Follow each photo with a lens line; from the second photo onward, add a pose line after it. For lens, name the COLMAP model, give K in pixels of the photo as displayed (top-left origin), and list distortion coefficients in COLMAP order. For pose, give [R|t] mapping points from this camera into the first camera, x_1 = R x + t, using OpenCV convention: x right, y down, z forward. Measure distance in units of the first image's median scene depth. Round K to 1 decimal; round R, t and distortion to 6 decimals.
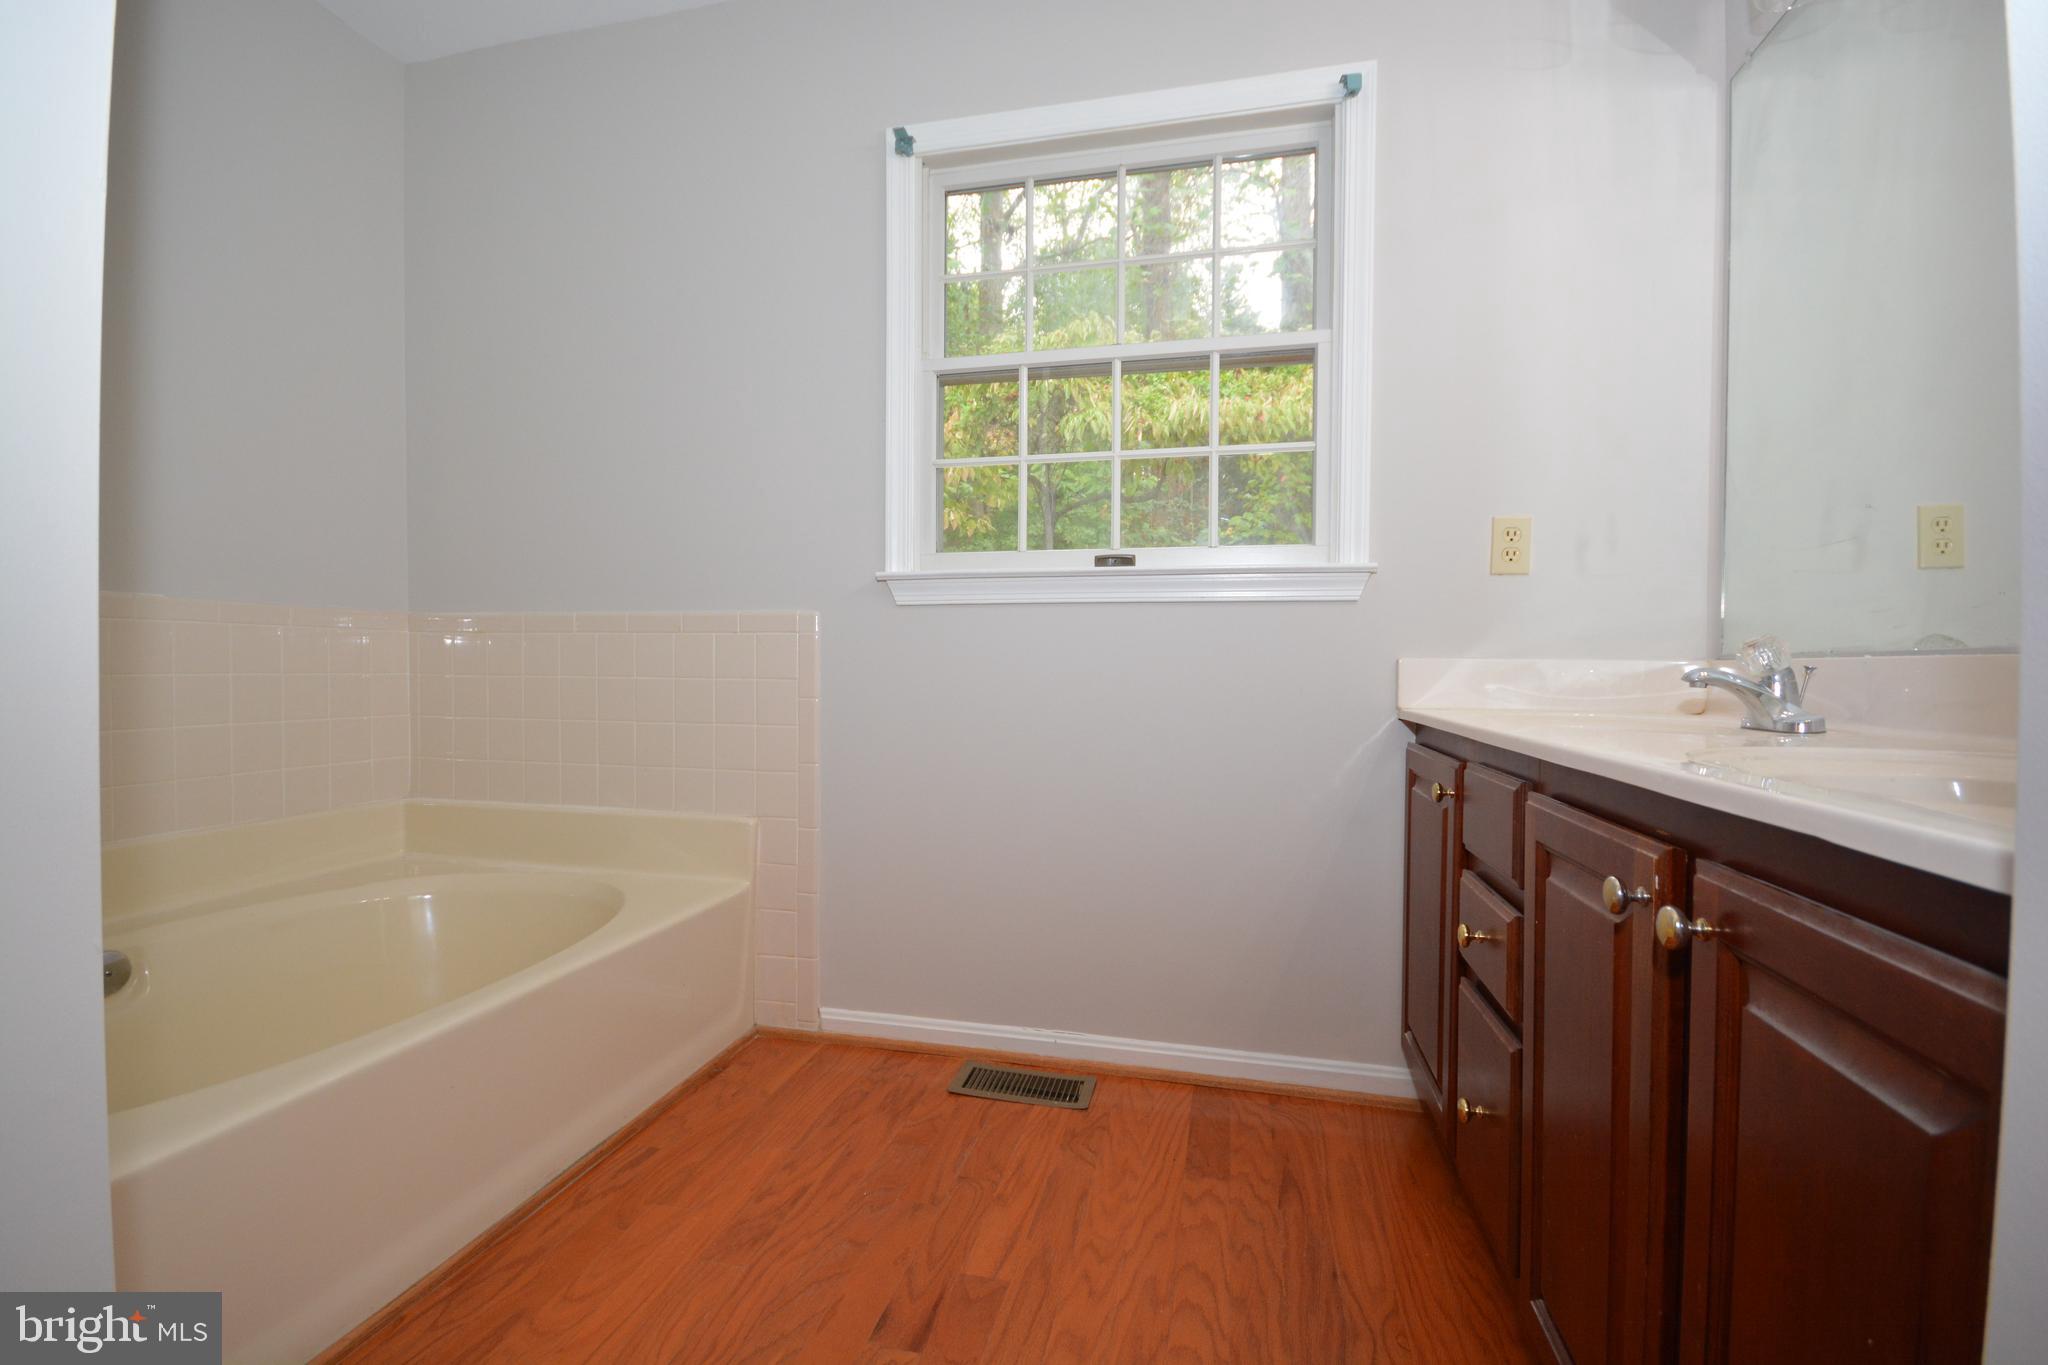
lens RADIAL K [[892.9, 0, 1024.0], [0, 892.9, 682.5], [0, 0, 1]] dist [-0.003433, -0.007264]
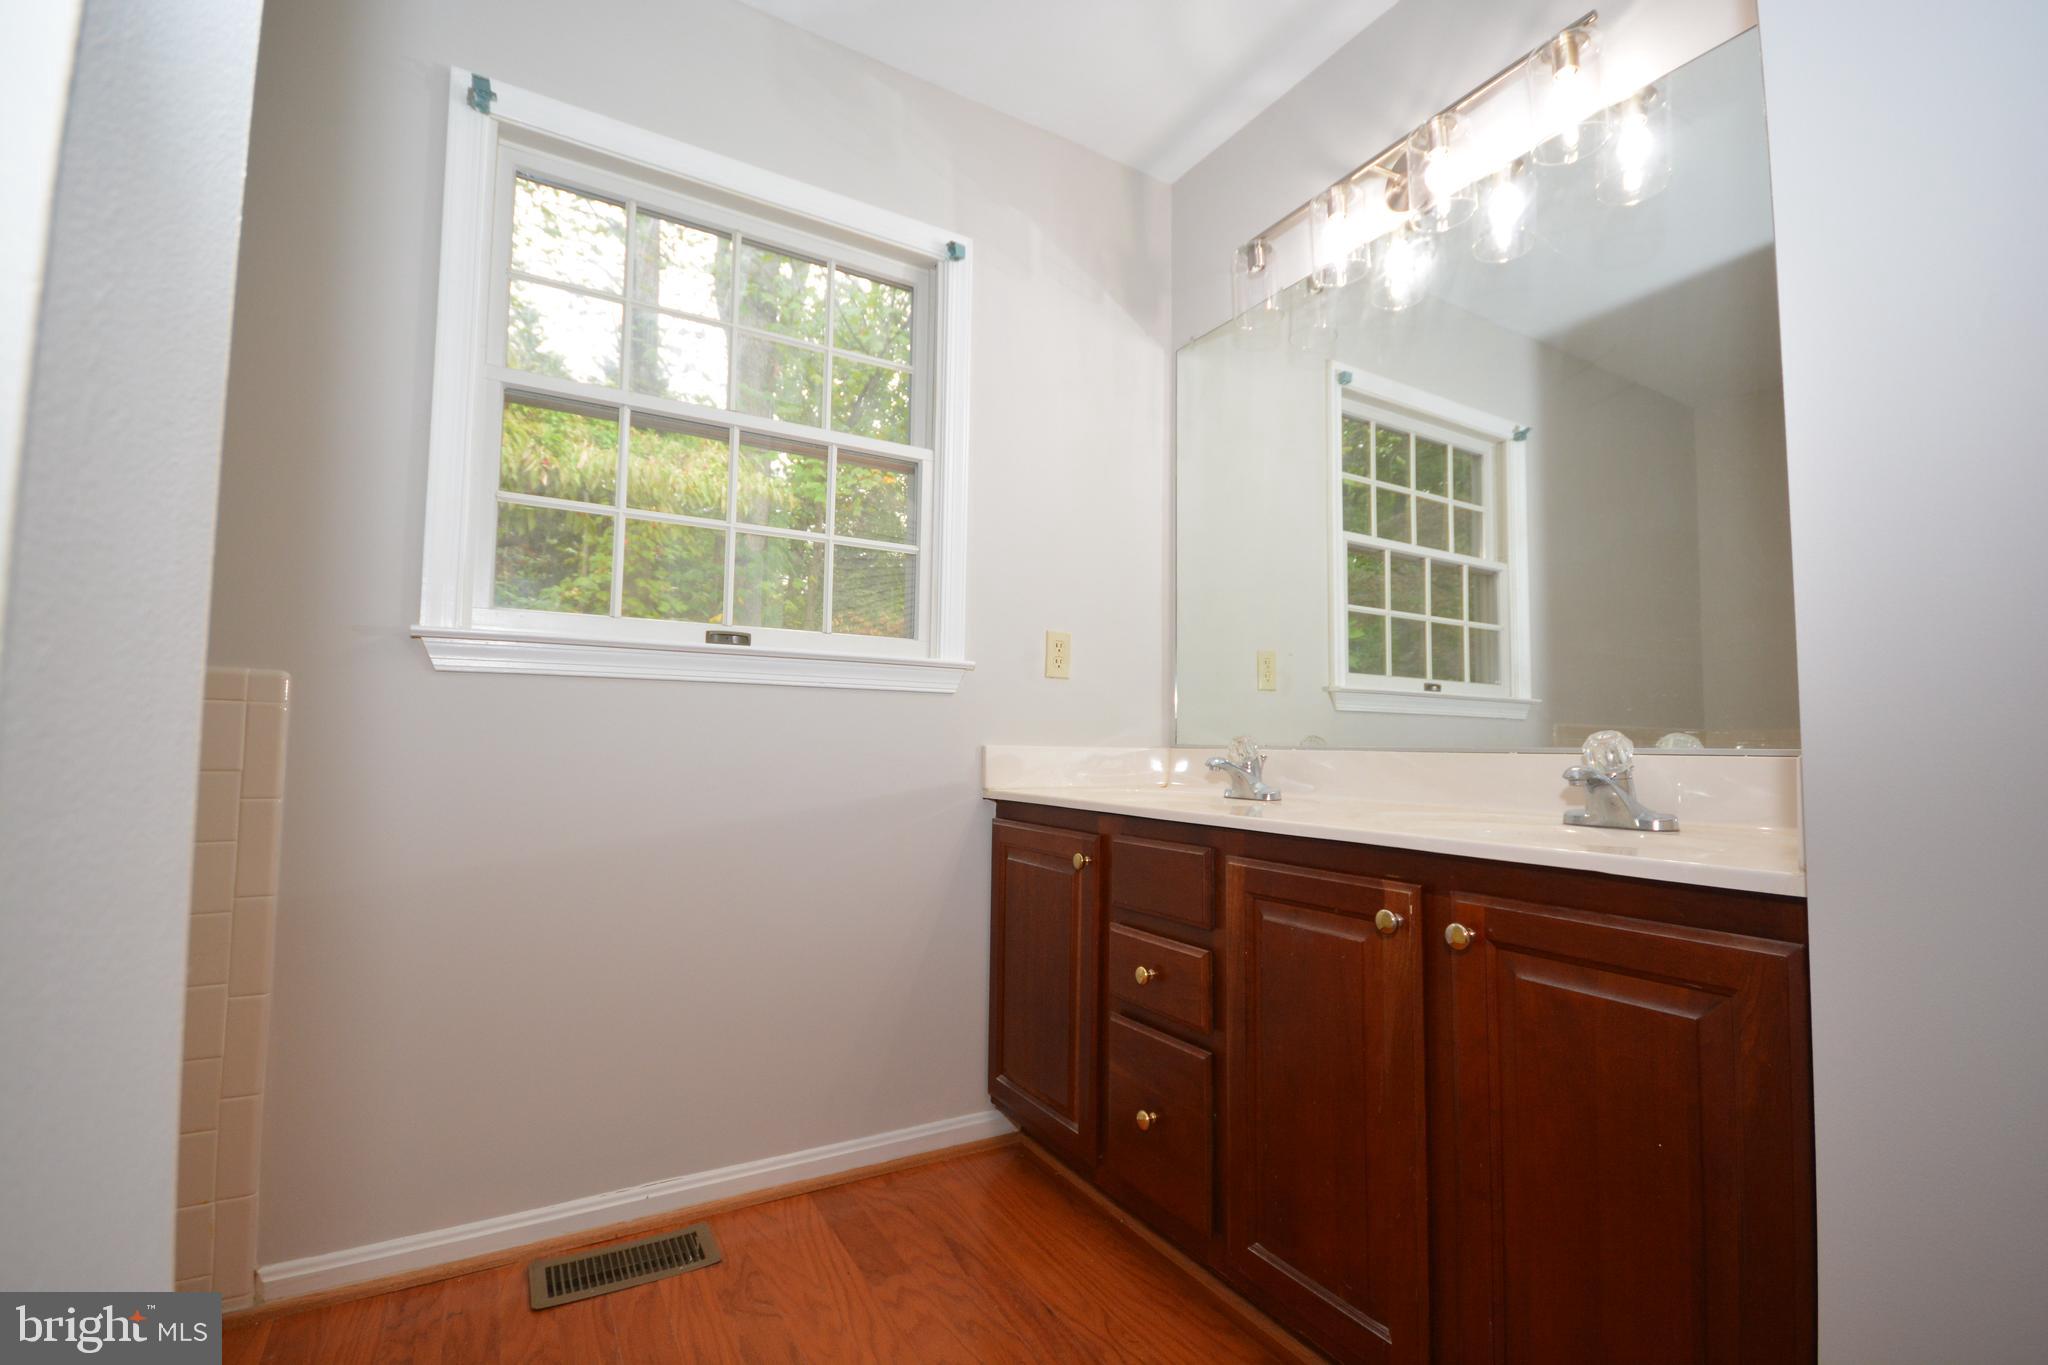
lens RADIAL K [[884.7, 0, 1025.9], [0, 884.7, 681.4], [0, 0, 1]] dist [0.003759, -0.012101]
pose [[0.718030, 0.049719, 0.694234, -0.337379], [0.002894, 0.997223, -0.074412, -0.023398], [-0.696006, 0.055439, 0.715893, 0.134959]]
